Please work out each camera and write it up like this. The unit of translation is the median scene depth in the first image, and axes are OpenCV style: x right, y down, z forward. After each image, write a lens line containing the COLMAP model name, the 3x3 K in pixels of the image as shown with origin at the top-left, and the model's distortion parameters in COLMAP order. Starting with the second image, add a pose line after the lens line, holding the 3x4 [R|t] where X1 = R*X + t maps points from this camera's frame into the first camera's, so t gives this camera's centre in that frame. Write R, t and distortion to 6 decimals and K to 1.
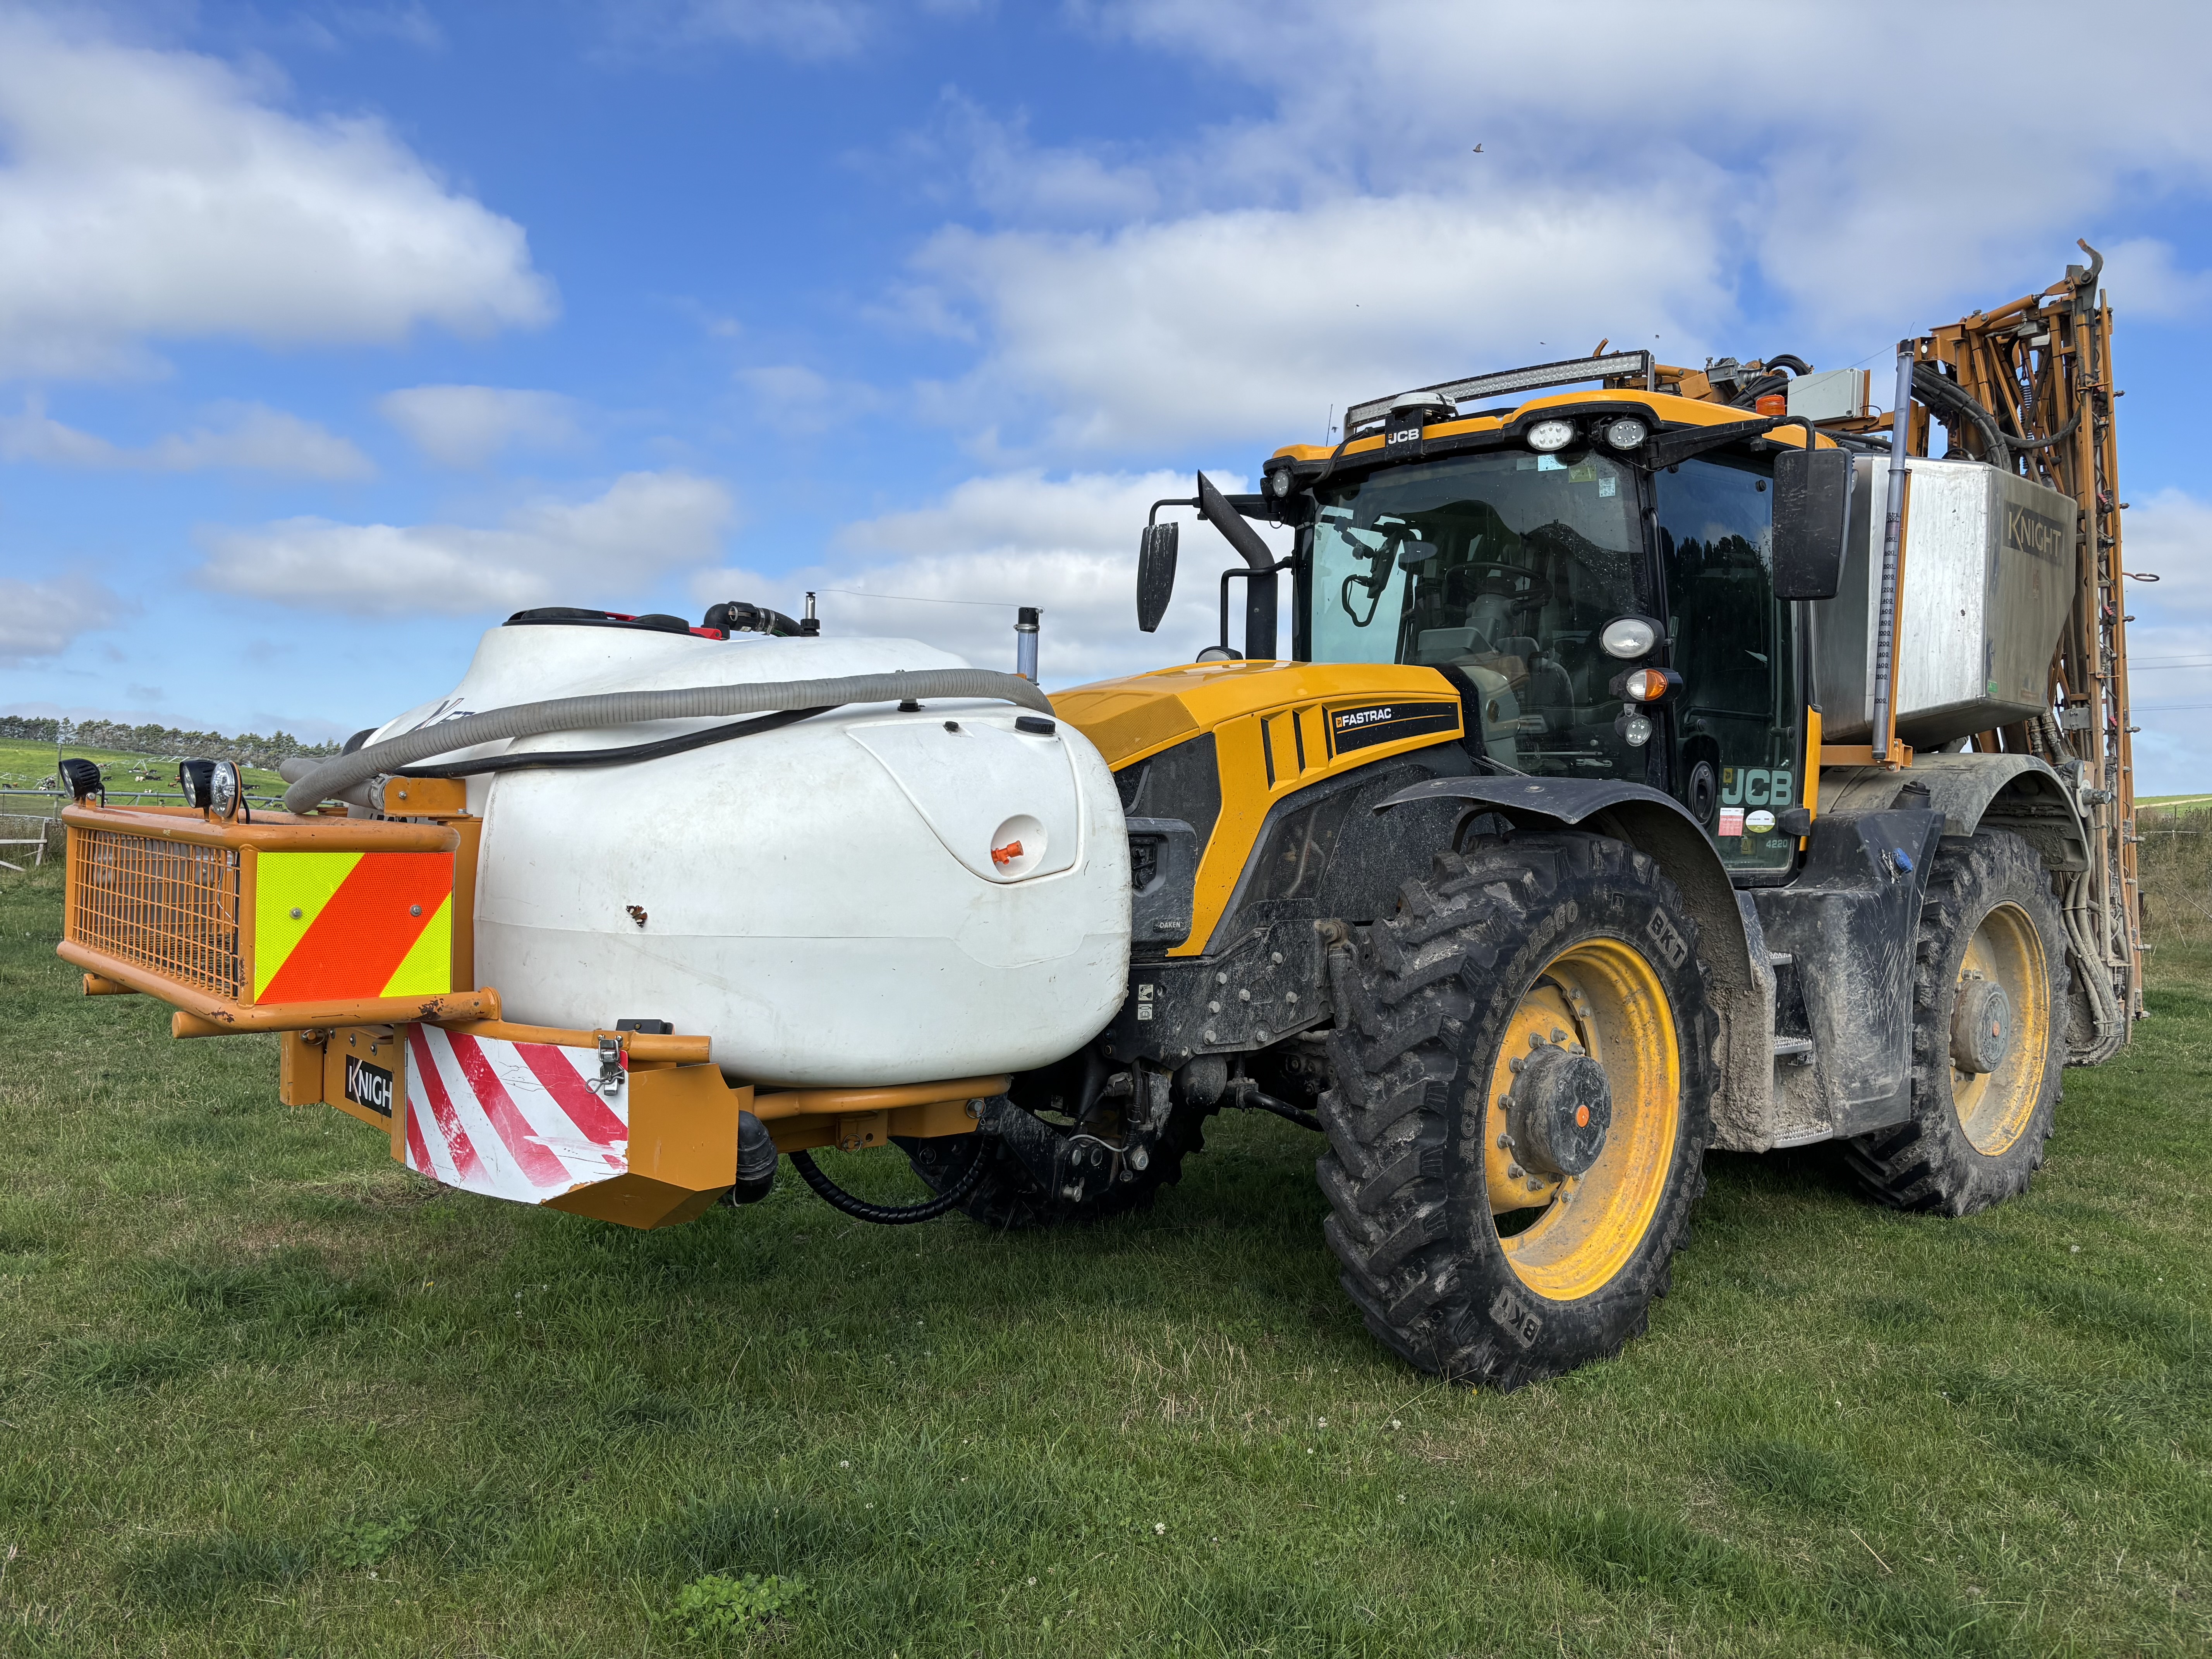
lens RADIAL K [[1693.3, 0, 1106.0], [0, 1693.3, 829.5], [0, 0, 1]] dist [-0.003924, -0.001421]
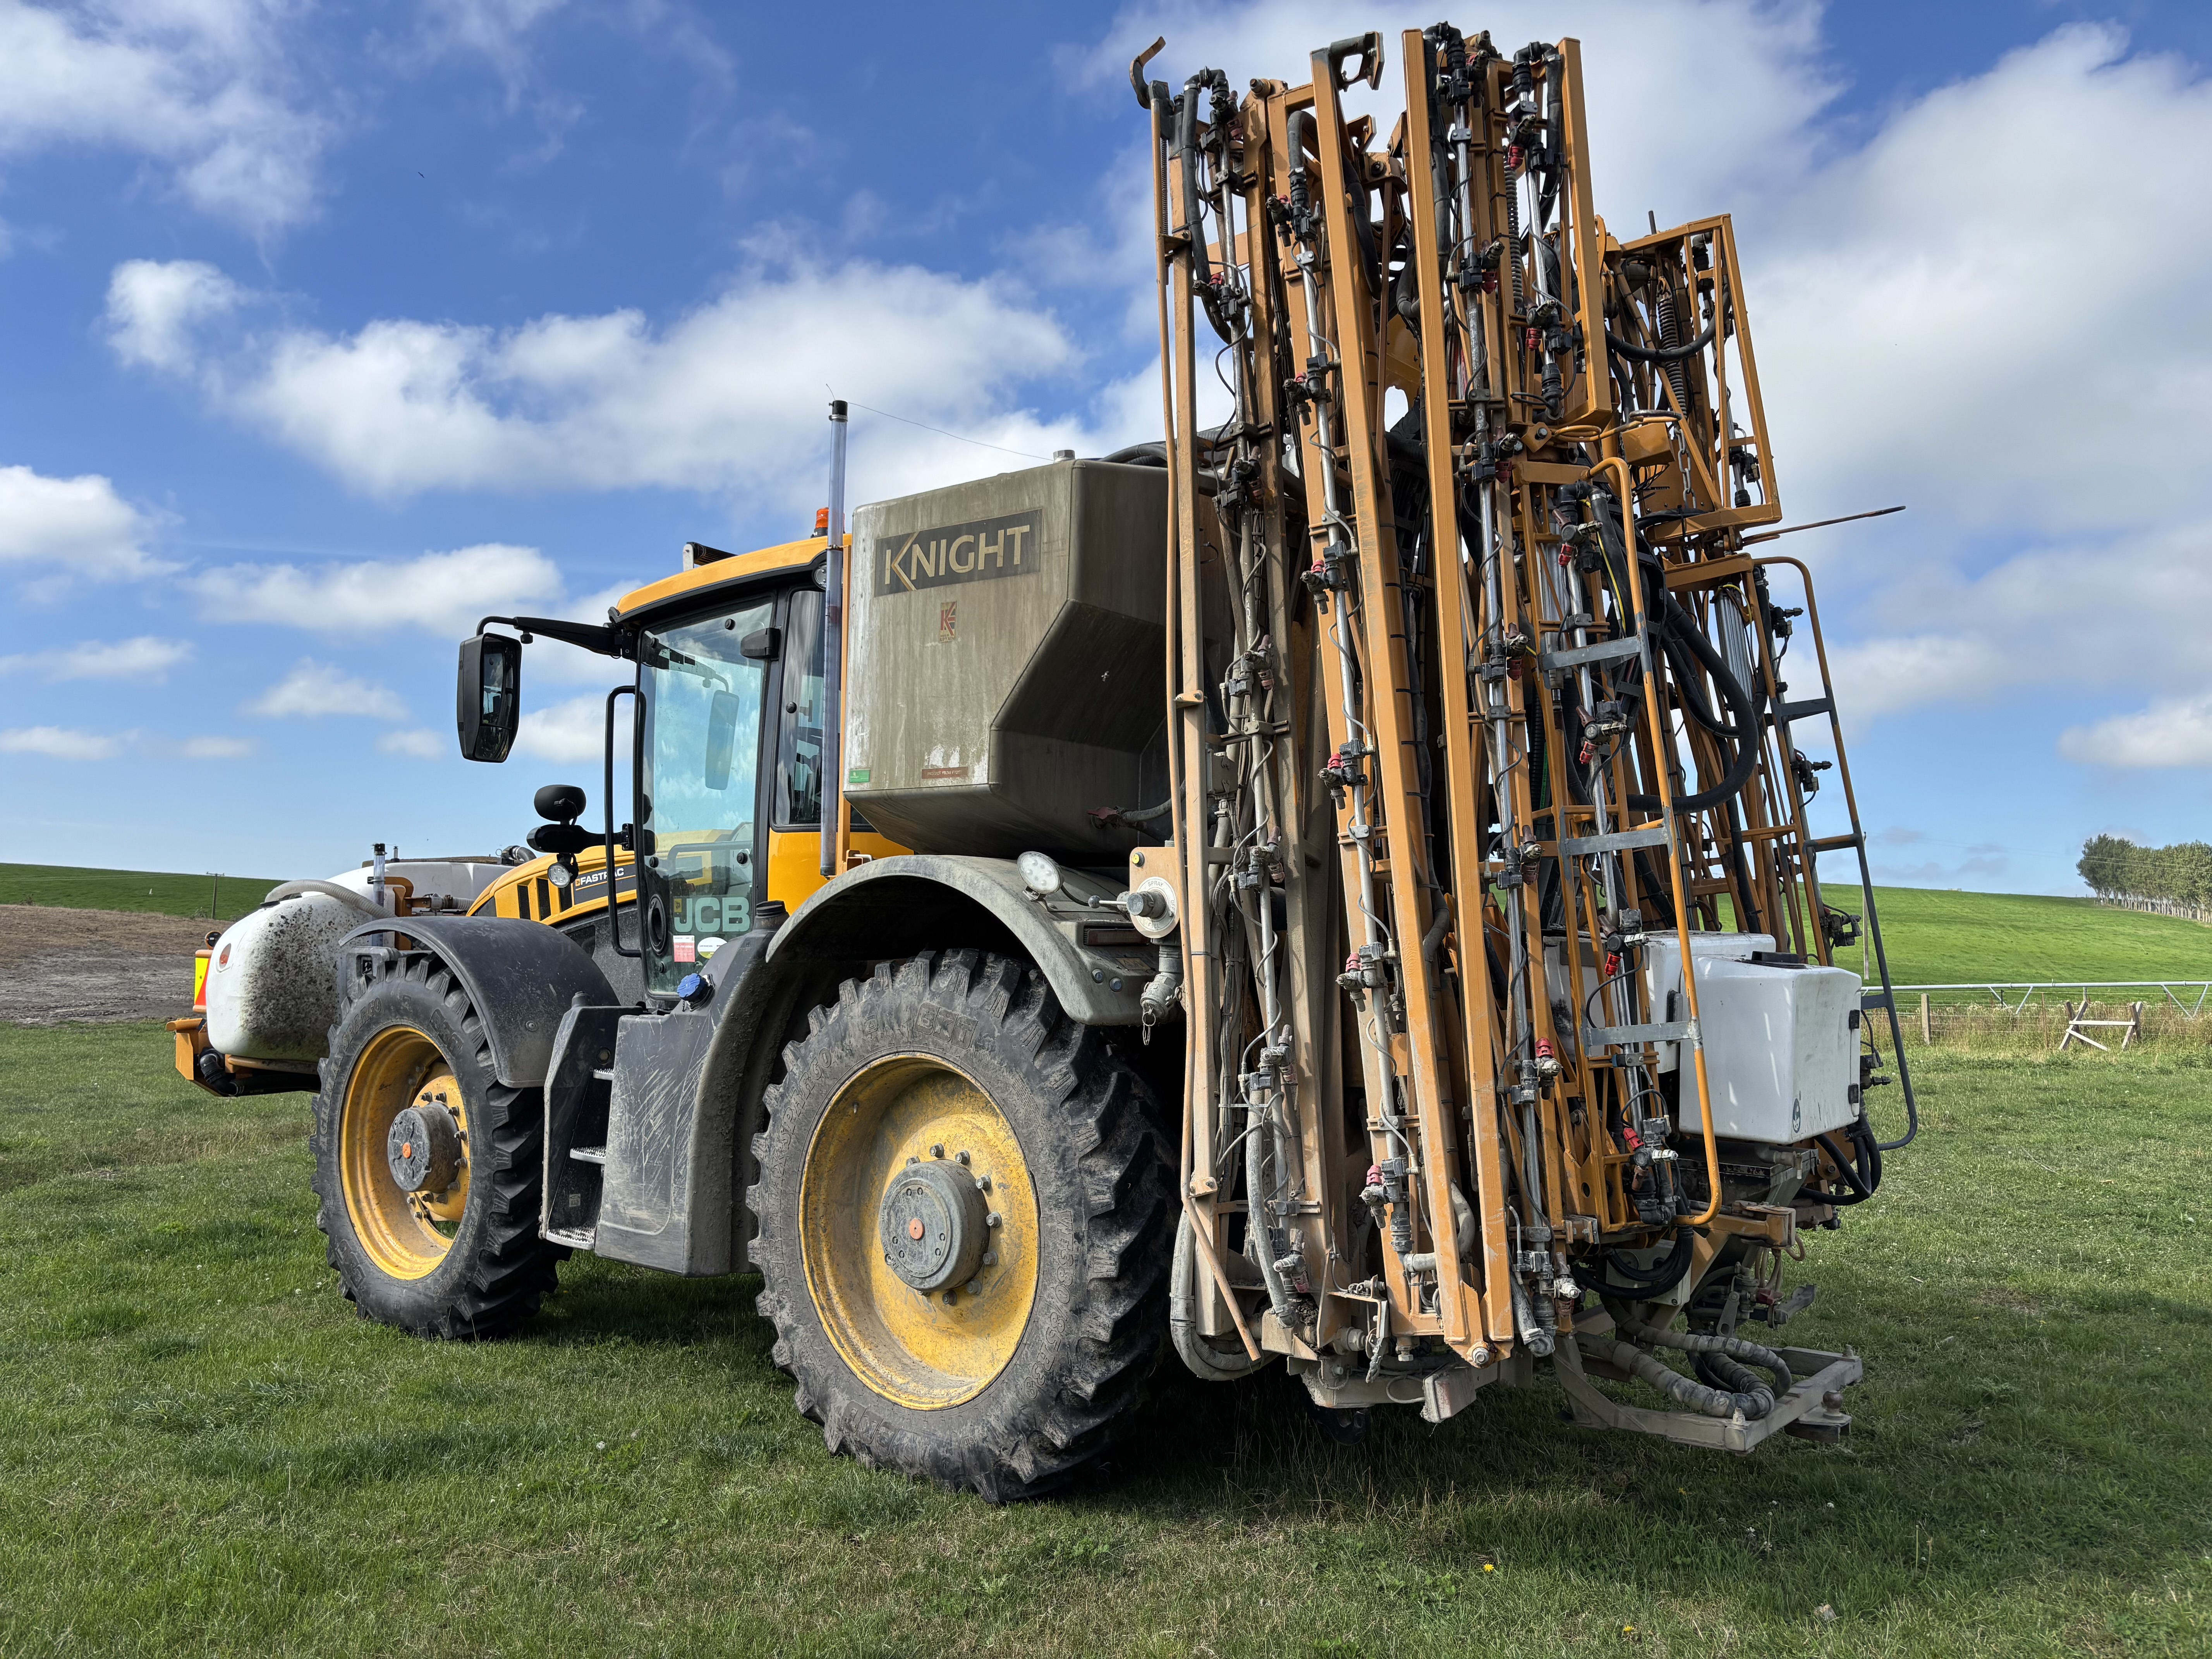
lens RADIAL K [[1653.0, 0, 1106.0], [0, 1653.0, 829.5], [0, 0, 1]] dist [0.142296, -0.317920]
pose [[0.141202, -0.085403, -0.986290, 1.666945], [-0.022372, 0.995742, -0.089424, 0.010116], [0.989728, 0.034693, 0.138690, 1.279183]]
